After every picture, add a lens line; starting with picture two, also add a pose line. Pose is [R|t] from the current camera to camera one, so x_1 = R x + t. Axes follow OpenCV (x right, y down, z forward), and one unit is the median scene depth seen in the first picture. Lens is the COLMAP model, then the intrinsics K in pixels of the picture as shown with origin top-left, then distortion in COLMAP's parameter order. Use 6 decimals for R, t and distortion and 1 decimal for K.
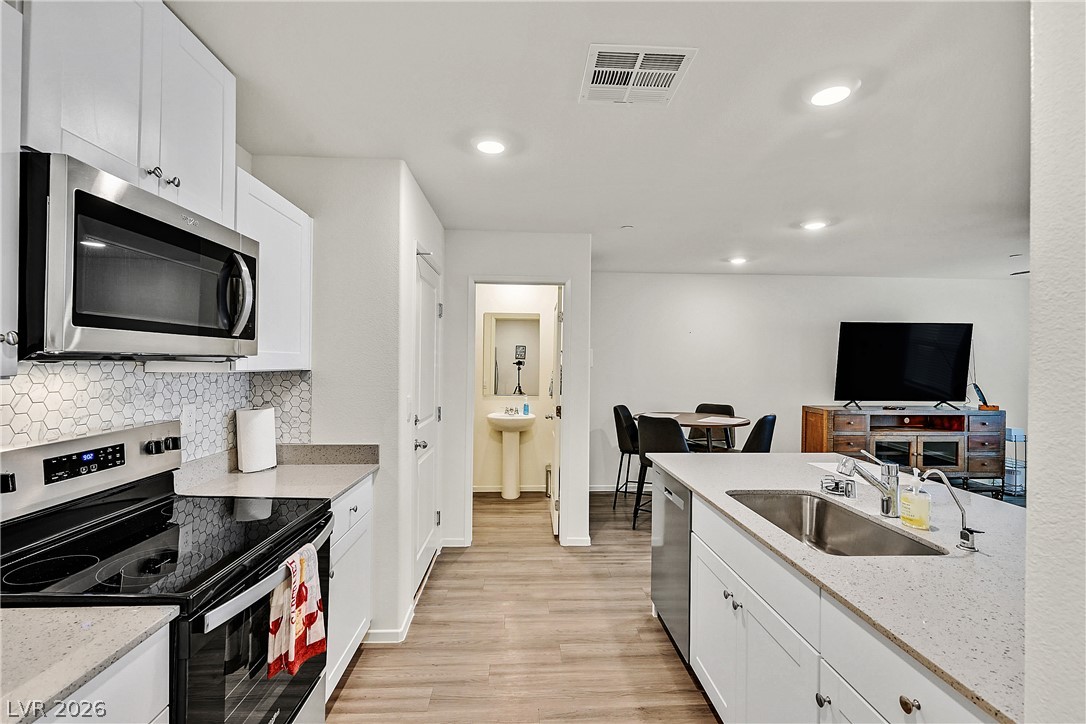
lens RADIAL K [[494.2, 0, 539.9], [0, 494.2, 359.0], [0, 0, 1]] dist [0.005206, 0.000235]
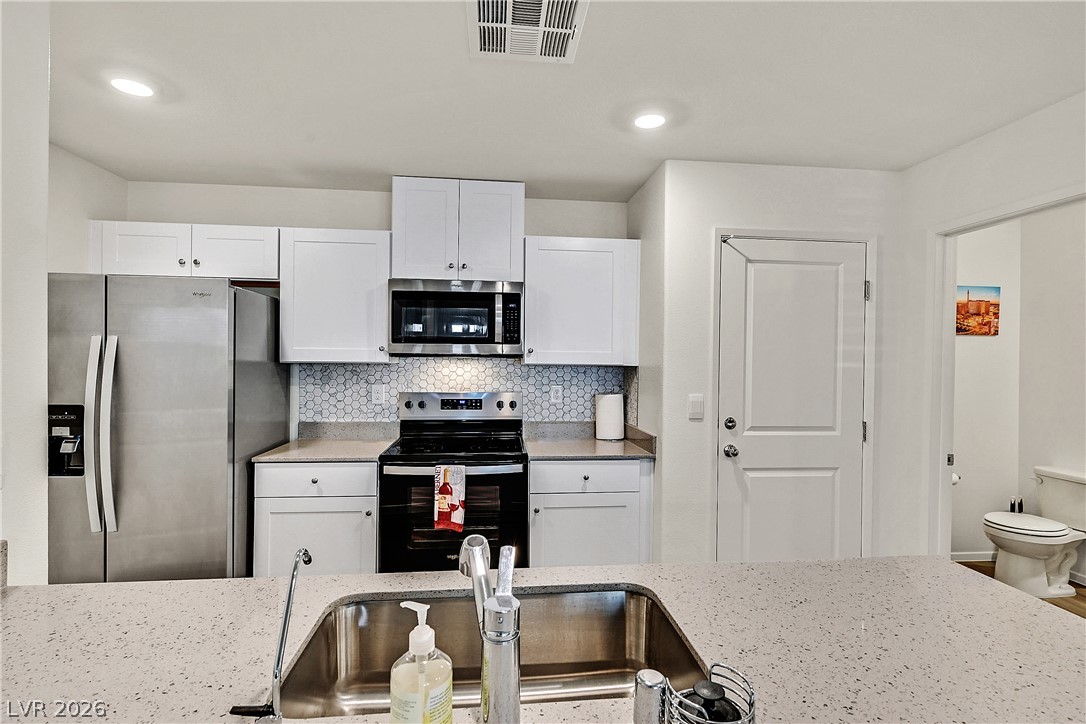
lens RADIAL K [[517.2, 0, 545.3], [0, 517.2, 362.7], [0, 0, 1]] dist [-0.000241, 0.000278]
pose [[0.055775, -0.003073, -0.998439, 0.384086], [-0.001630, 0.999994, -0.003169, 0.009533], [0.998442, 0.001804, 0.055769, 0.350066]]
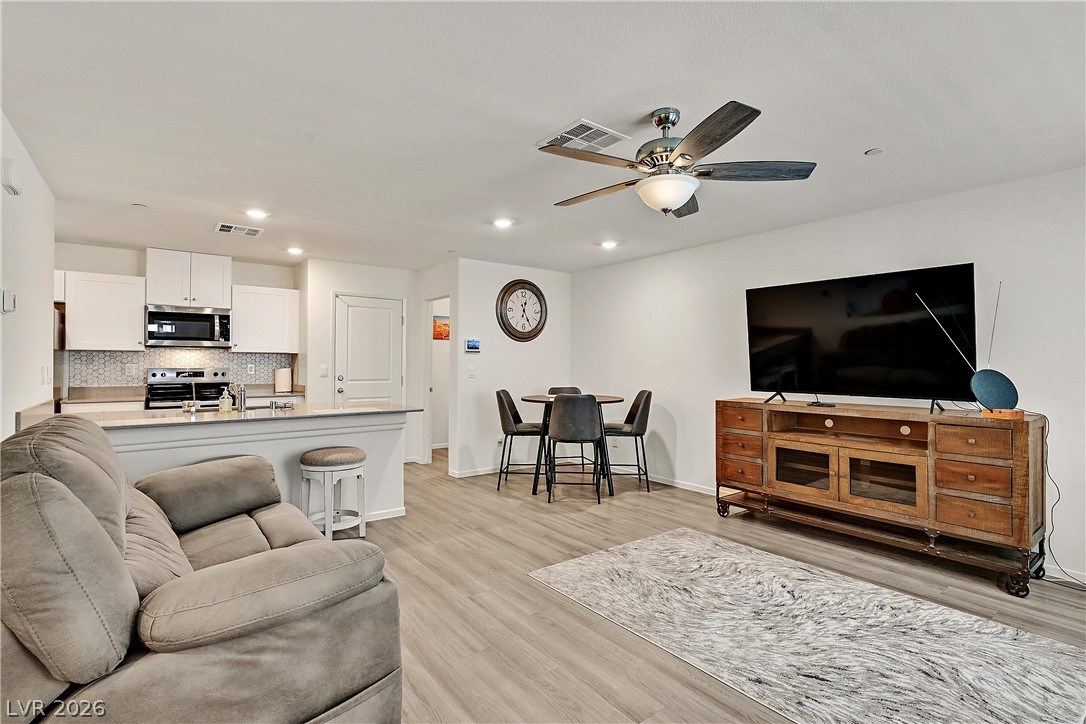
lens RADIAL K [[517.2, 0, 540.8], [0, 517.2, 364.1], [0, 0, 1]] dist [-0.000241, 0.000278]
pose [[0.561168, -0.004276, -0.827691, 1.118858], [0.006439, 0.999979, -0.000800, 0.042063], [0.827677, -0.004881, 0.561183, 0.282317]]
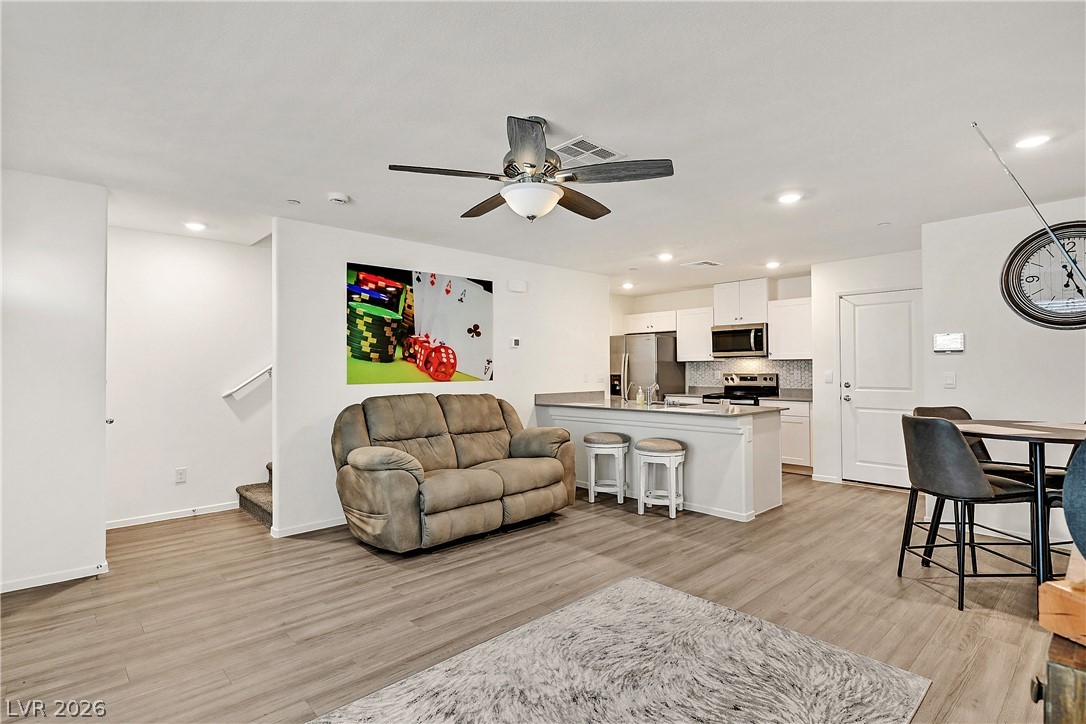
lens RADIAL K [[532.6, 0, 541.3], [0, 532.6, 363.7], [0, 0, 1]] dist [-0.002499, -0.000528]
pose [[-0.769361, -0.011986, -0.638702, 1.099223], [0.003034, 0.999744, -0.022417, 0.048547], [0.638807, -0.019185, -0.769128, 1.036263]]
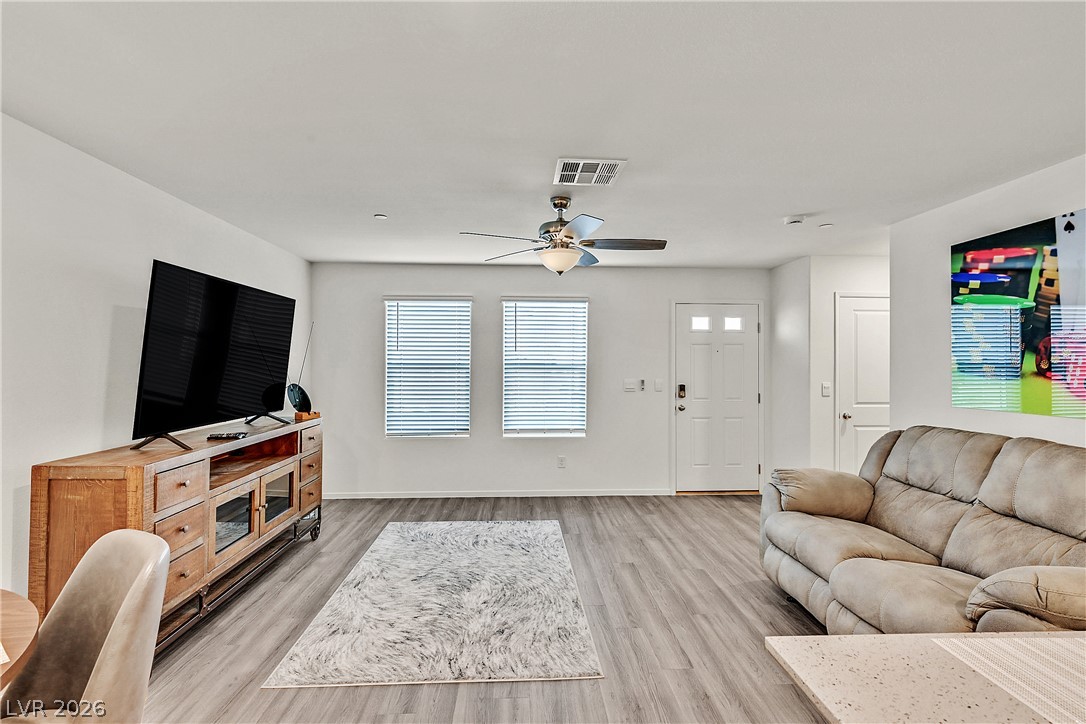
lens RADIAL K [[494.2, 0, 550.1], [0, 494.2, 362.4], [0, 0, 1]] dist [0.005206, 0.000235]
pose [[-0.007358, -0.005708, 0.999957, 0.168204], [-0.013681, 0.999891, 0.005607, 0.010071], [-0.999879, -0.013639, -0.007436, 0.664491]]
